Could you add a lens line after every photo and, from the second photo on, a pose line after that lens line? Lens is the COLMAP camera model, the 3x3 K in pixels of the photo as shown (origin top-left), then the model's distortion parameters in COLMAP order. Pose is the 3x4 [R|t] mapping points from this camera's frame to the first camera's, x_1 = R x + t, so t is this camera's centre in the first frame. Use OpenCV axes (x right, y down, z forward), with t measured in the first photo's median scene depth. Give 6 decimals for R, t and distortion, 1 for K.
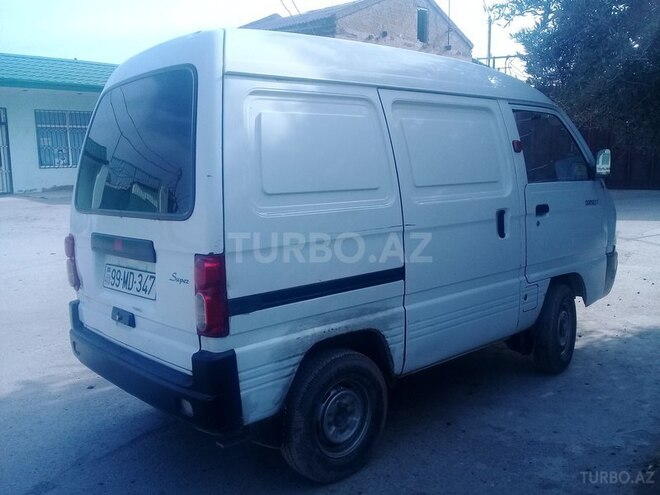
lens RADIAL K [[607.8, 0, 330.0], [0, 607.8, 247.5], [0, 0, 1]] dist [0.094012, -0.210191]
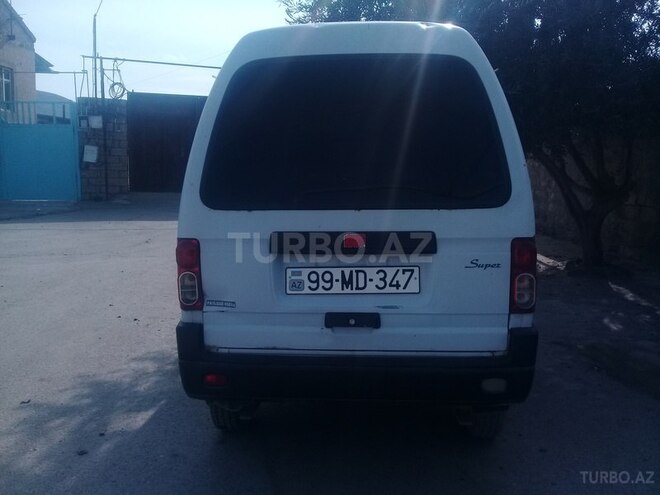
lens RADIAL K [[607.8, 0, 330.0], [0, 607.8, 247.5], [0, 0, 1]] dist [0.094012, -0.210191]
pose [[0.707926, -0.065977, 0.703198, -1.016859], [0.073604, 0.997098, 0.019453, -0.015624], [-0.702440, 0.037987, 0.710728, 0.382105]]
